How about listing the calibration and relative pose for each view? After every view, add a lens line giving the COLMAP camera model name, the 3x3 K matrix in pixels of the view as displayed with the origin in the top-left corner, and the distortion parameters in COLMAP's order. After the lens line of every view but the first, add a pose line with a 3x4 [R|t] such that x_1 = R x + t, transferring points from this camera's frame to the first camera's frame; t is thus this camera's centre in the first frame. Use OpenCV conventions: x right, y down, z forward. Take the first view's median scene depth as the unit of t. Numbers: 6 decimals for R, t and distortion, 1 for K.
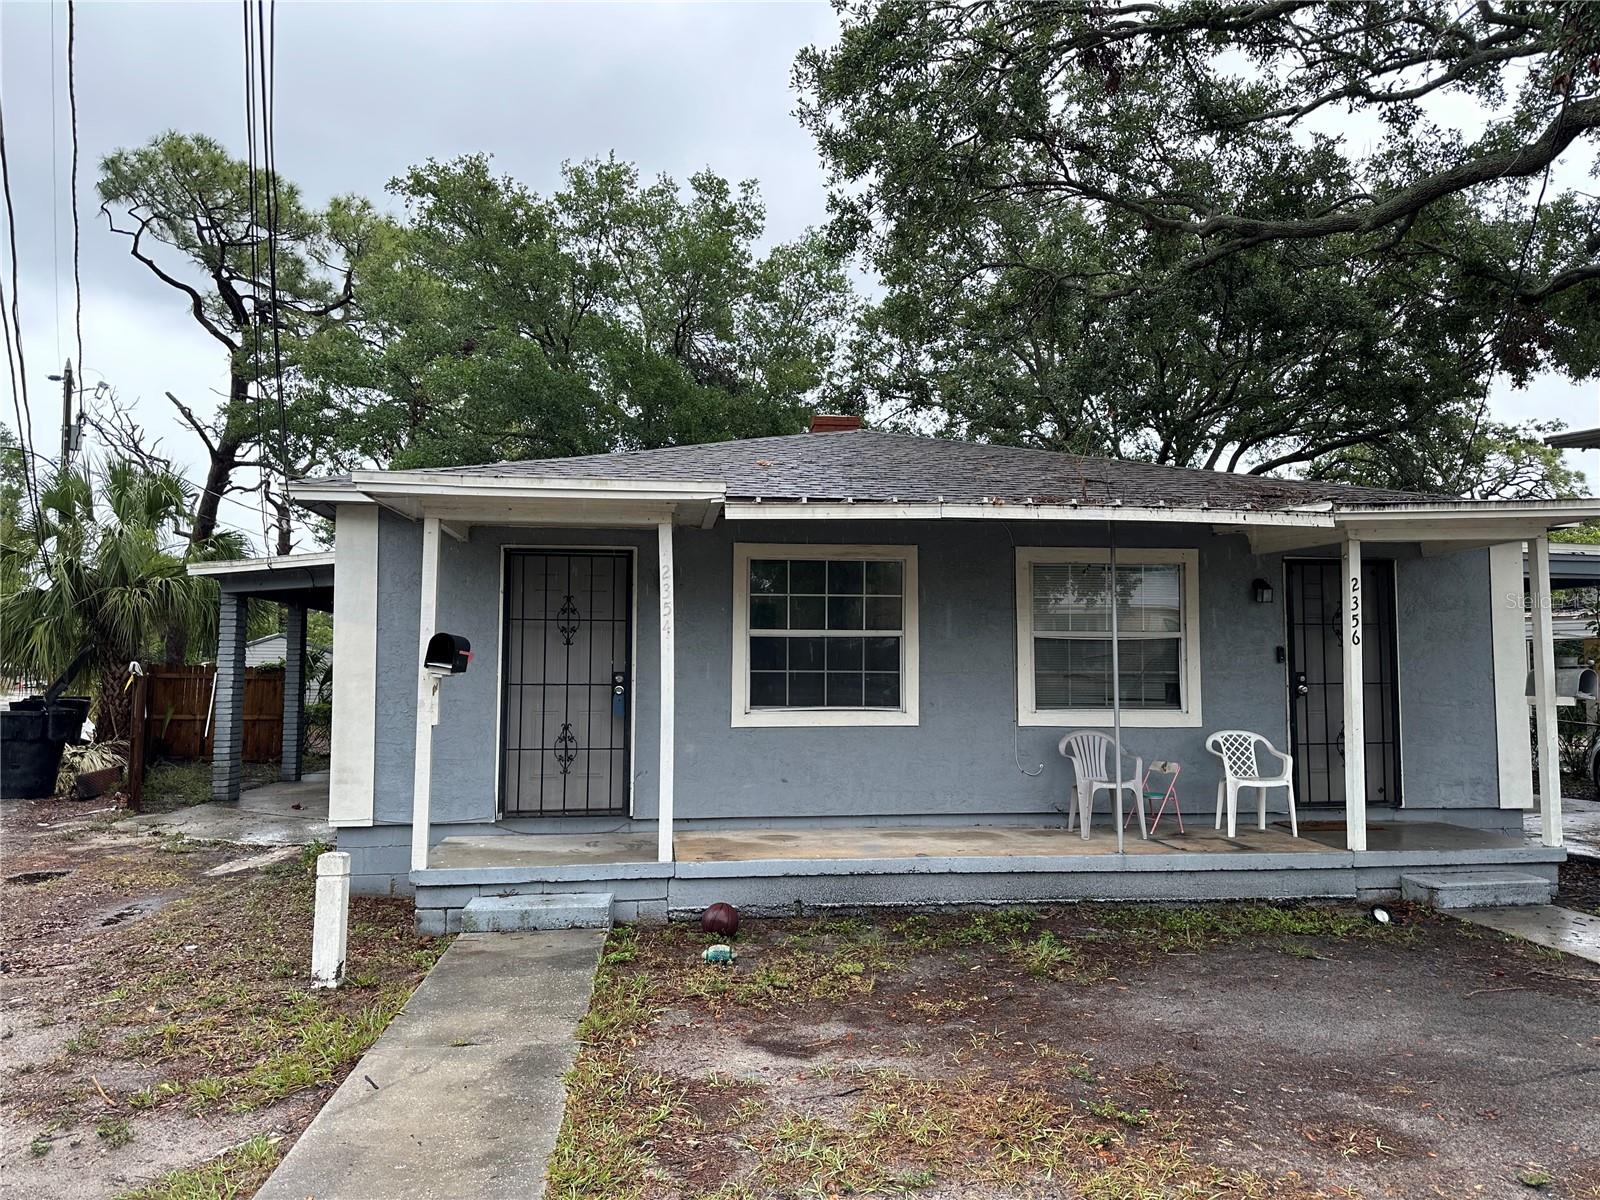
lens RADIAL K [[1138.2, 0, 795.7], [0, 1138.2, 597.9], [0, 0, 1]] dist [0.052732, -0.022609]
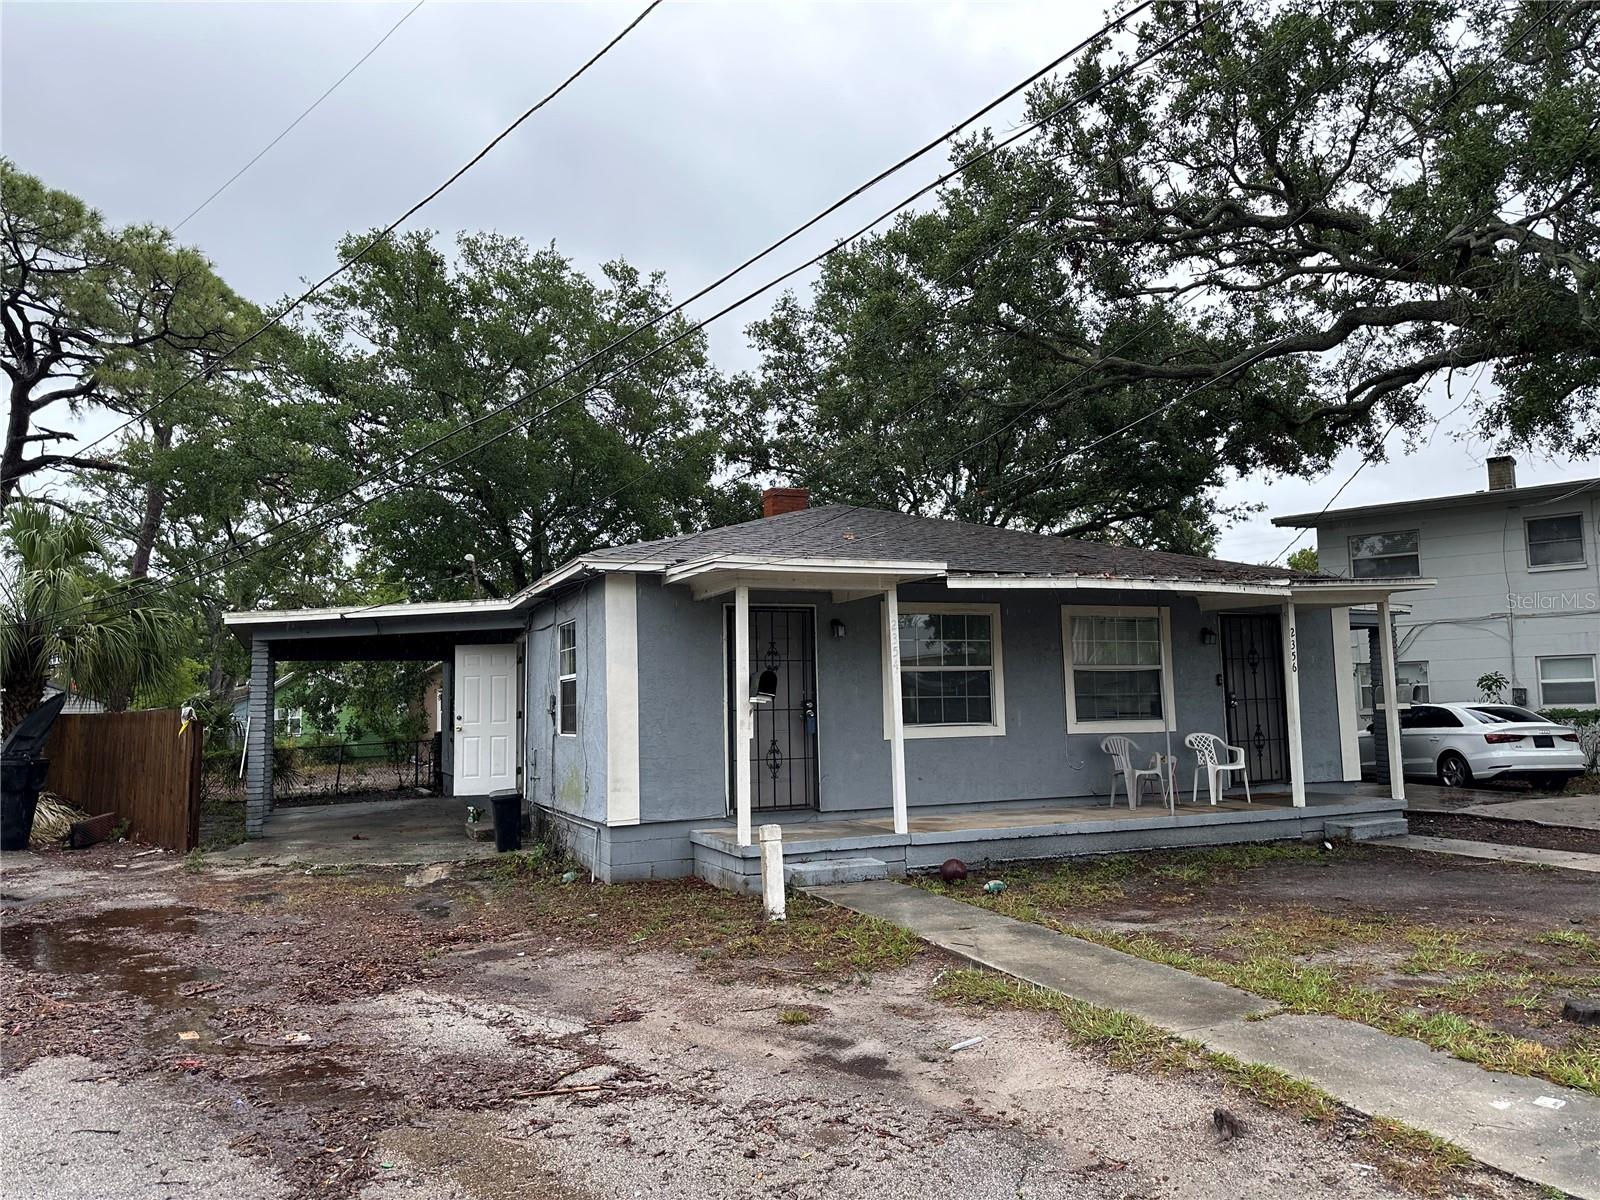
lens RADIAL K [[1138.2, 0, 794.4], [0, 1138.2, 601.7], [0, 0, 1]] dist [0.052732, -0.022609]
pose [[0.960445, 0.003335, 0.278449, -0.518949], [0.005670, 0.999487, -0.031530, -0.006766], [-0.278411, 0.031862, 0.959933, -0.251018]]
